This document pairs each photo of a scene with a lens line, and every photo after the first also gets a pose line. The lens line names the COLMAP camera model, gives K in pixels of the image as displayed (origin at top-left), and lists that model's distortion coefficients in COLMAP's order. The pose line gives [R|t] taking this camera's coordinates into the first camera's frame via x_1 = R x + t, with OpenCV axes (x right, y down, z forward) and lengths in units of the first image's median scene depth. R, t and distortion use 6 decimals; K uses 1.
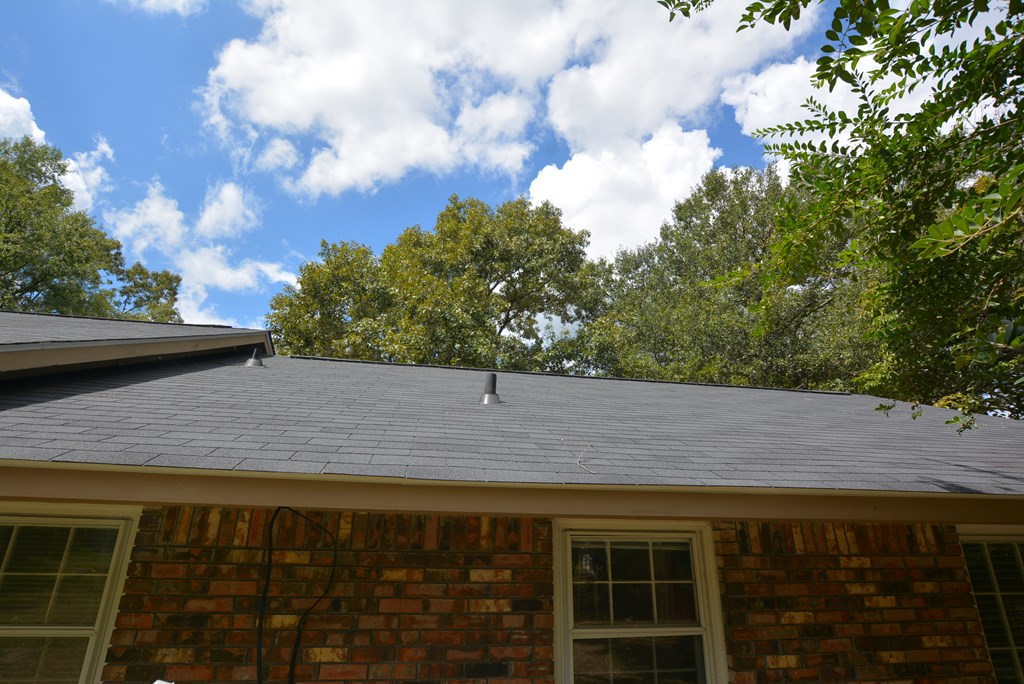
lens RADIAL K [[519.5, 0, 512.3], [0, 519.5, 342.6], [0, 0, 1]] dist [-0.026714, 0.003344]
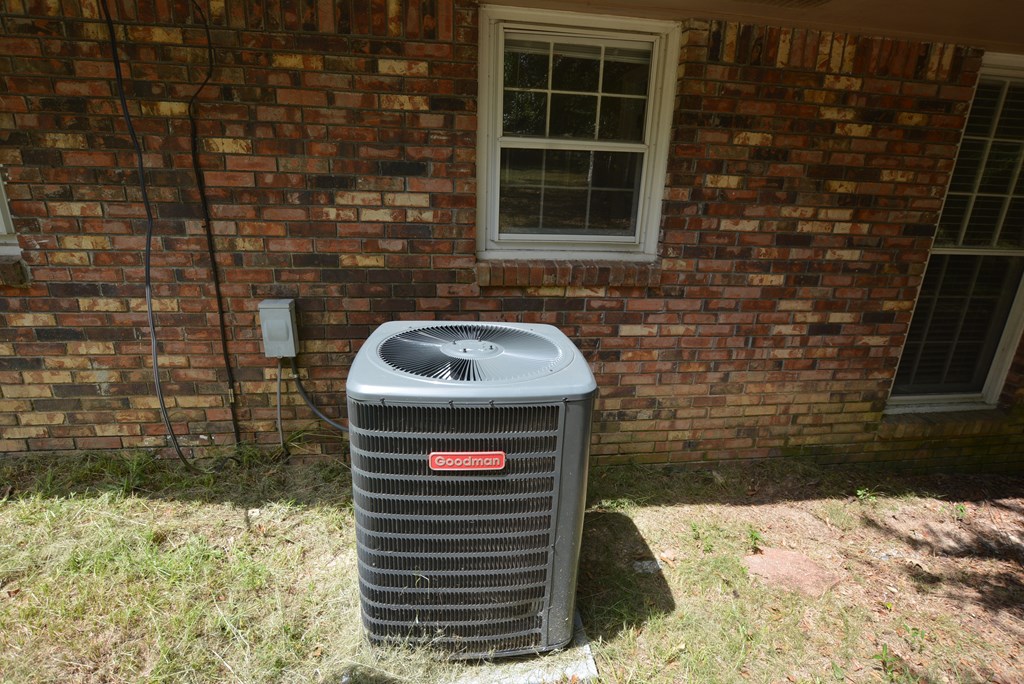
lens RADIAL K [[519.5, 0, 511.8], [0, 519.5, 342.0], [0, 0, 1]] dist [-0.026714, 0.003344]
pose [[0.999313, 0.030875, -0.020487, 0.167223], [-0.010758, 0.770848, 0.636929, 0.250555], [0.035457, -0.636271, 0.770651, 0.055811]]
